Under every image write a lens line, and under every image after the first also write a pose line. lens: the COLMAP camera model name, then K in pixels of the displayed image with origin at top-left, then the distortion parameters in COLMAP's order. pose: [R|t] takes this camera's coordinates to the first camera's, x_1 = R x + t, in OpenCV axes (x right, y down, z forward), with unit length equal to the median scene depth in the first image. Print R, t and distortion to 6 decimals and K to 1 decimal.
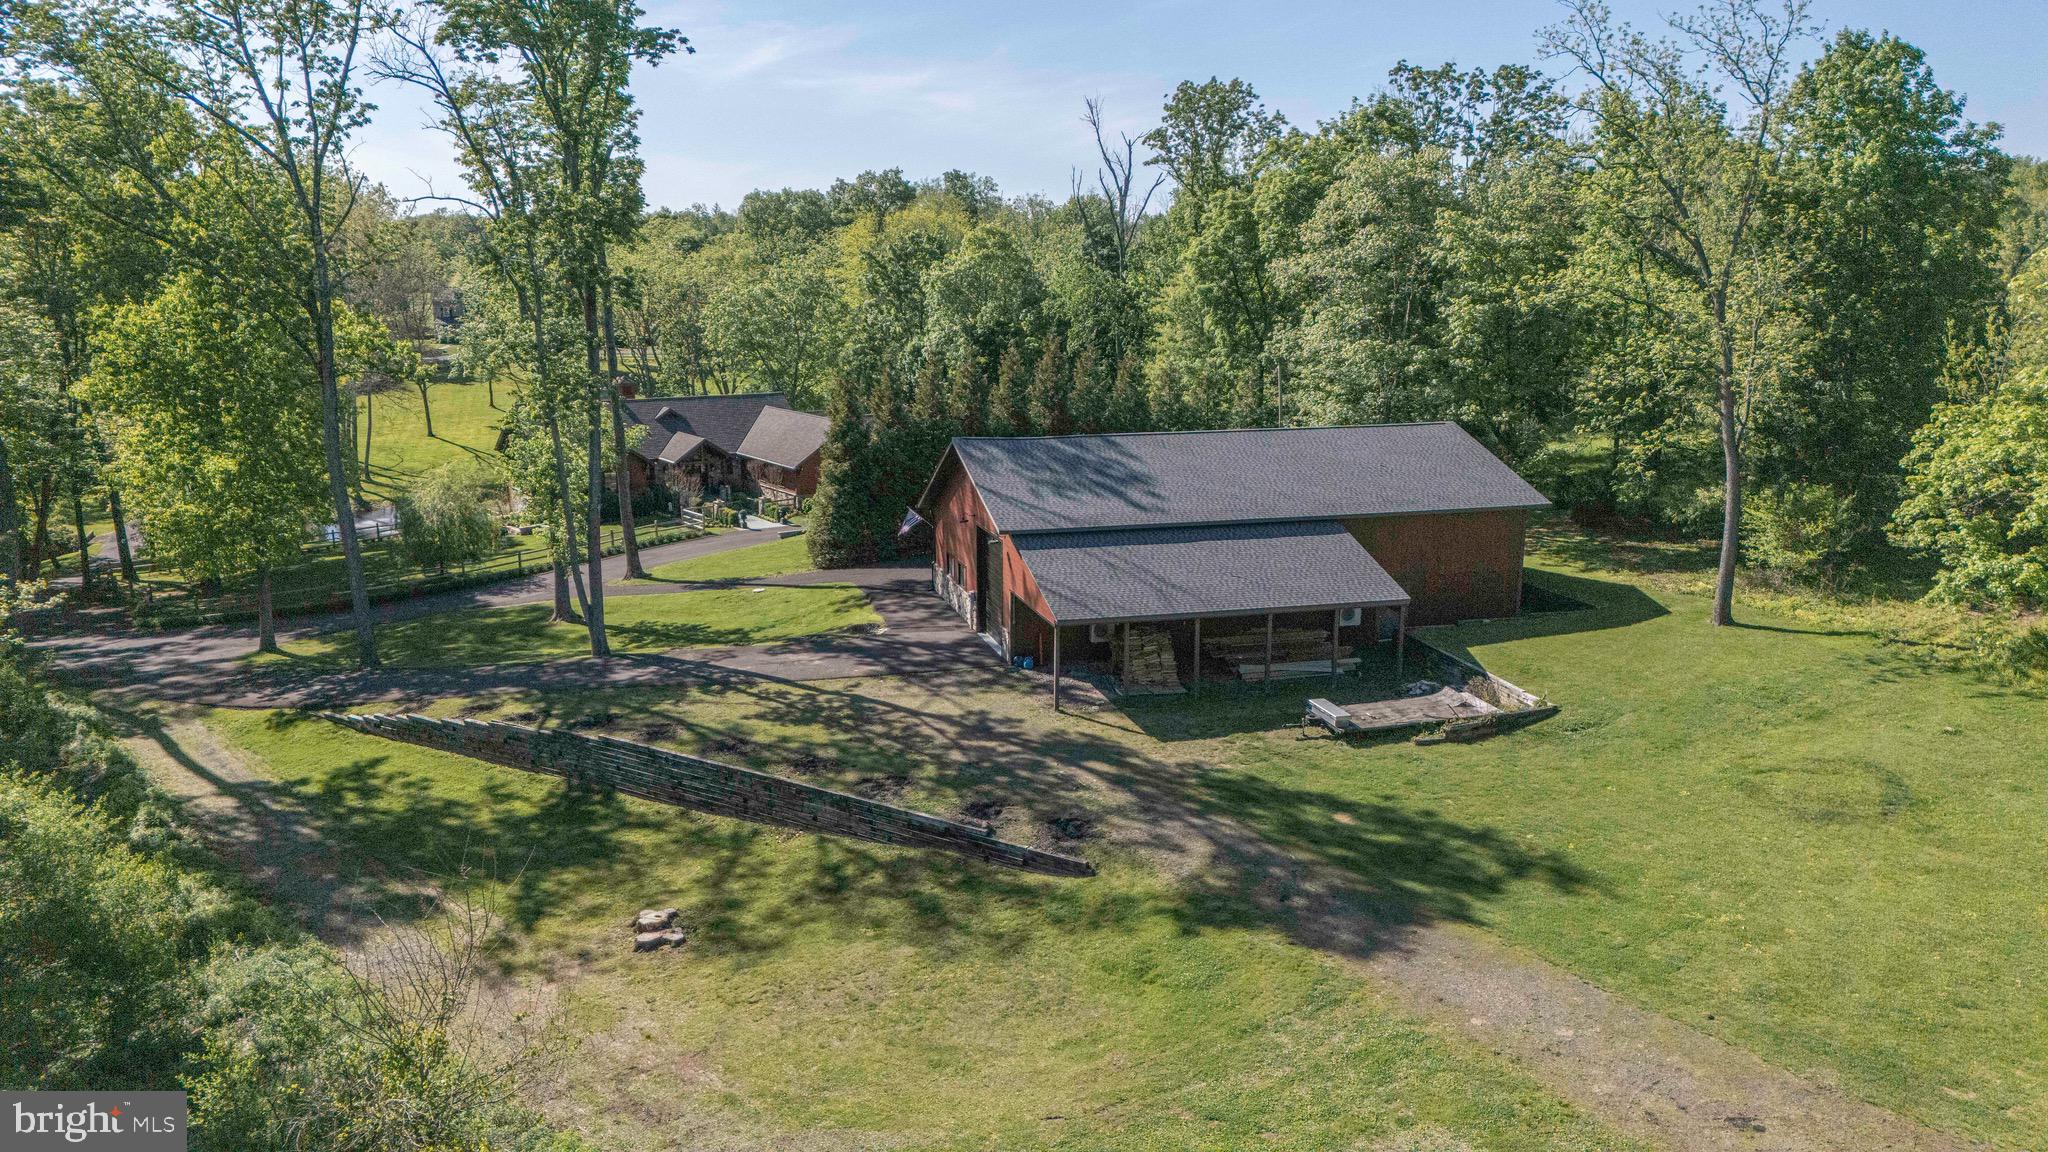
lens RADIAL K [[1492.2, 0, 1023.1], [0, 1492.2, 567.8], [0, 0, 1]] dist [0.031822, -0.004418]
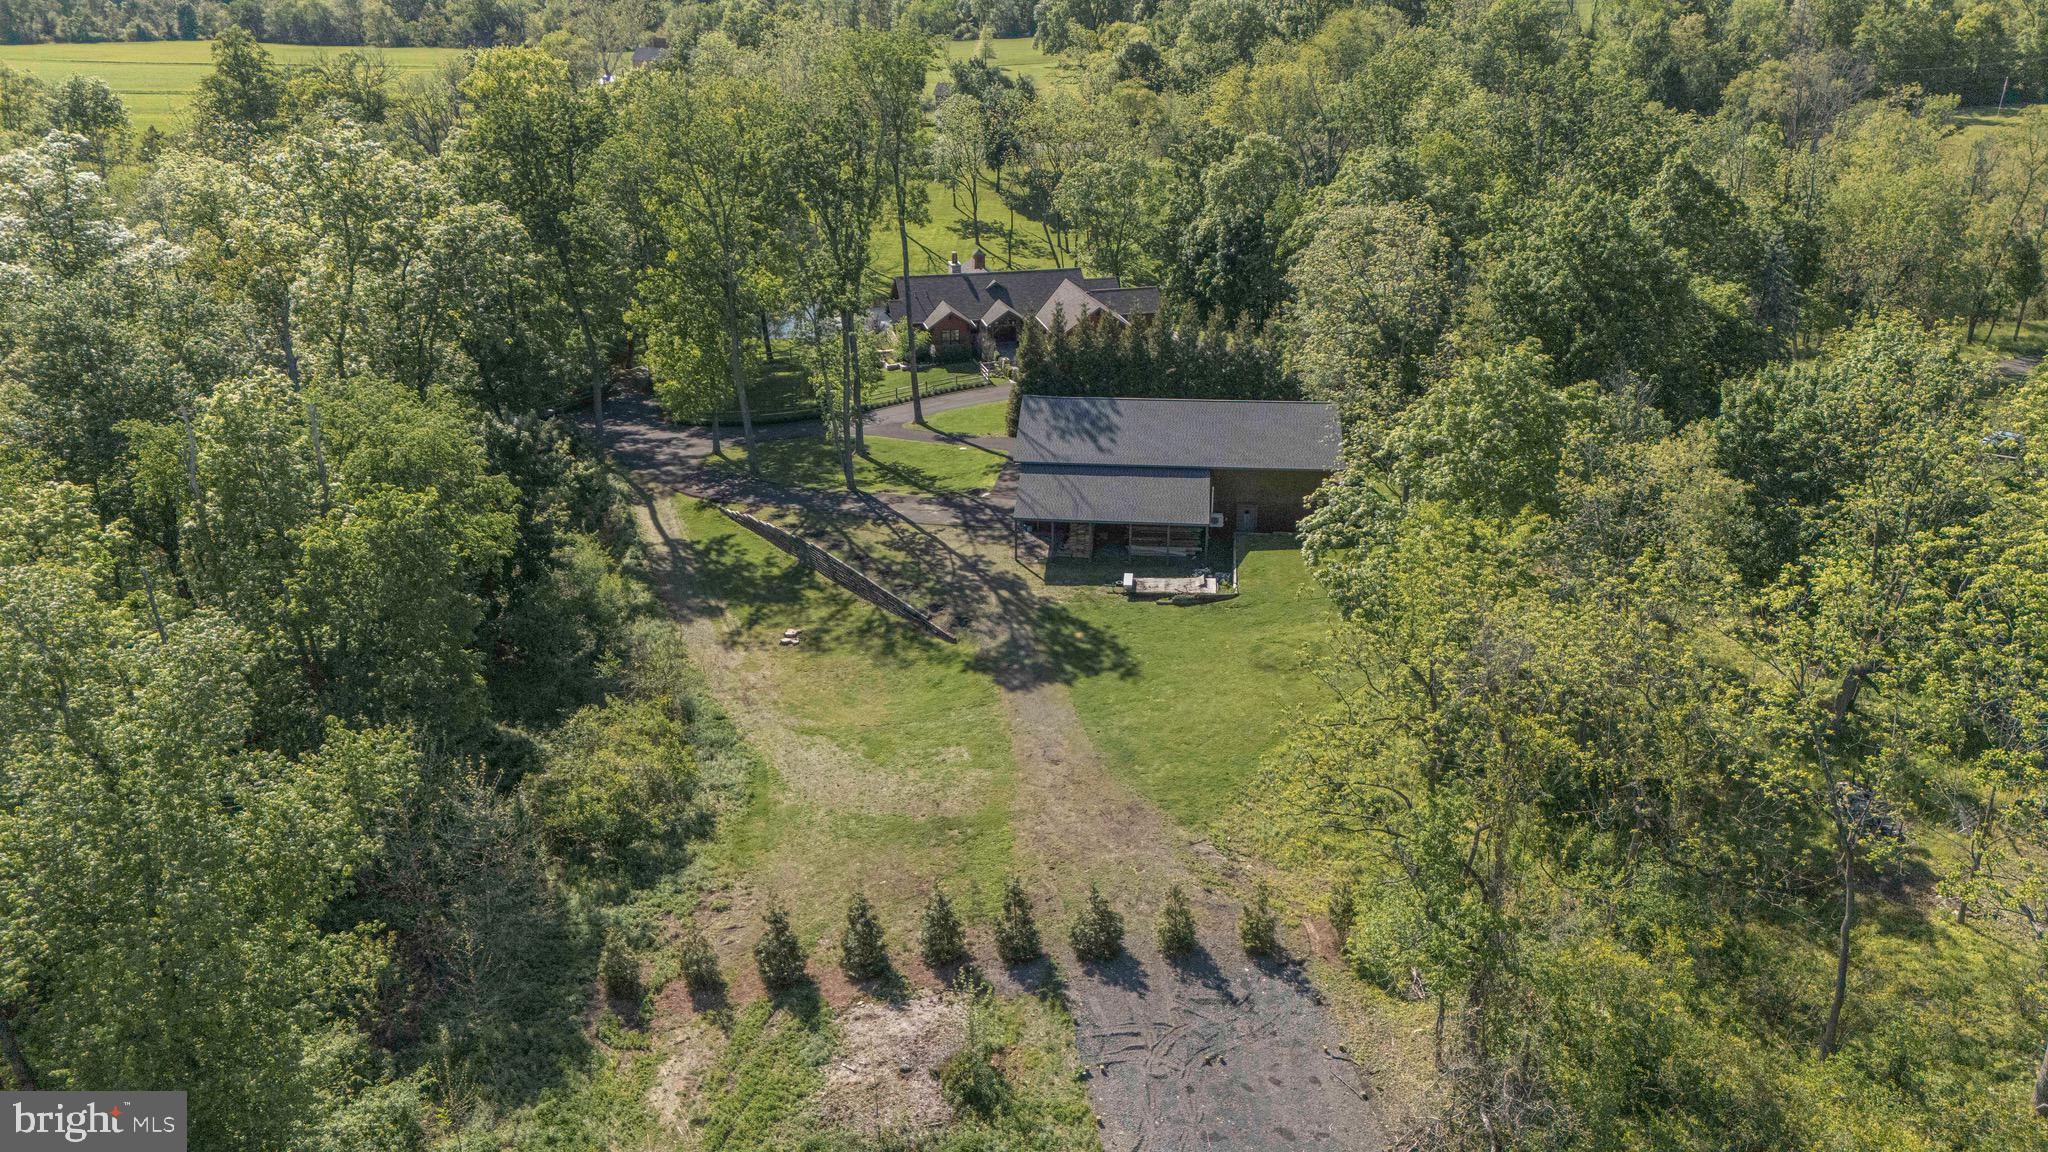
lens RADIAL K [[1492.2, 0, 1030.0], [0, 1492.2, 577.6], [0, 0, 1]] dist [0.031822, -0.004418]
pose [[0.932848, 0.139450, -0.332188, 0.719198], [-0.069400, 0.974336, 0.214133, -0.315988], [0.353524, -0.176699, 0.918585, -0.853300]]
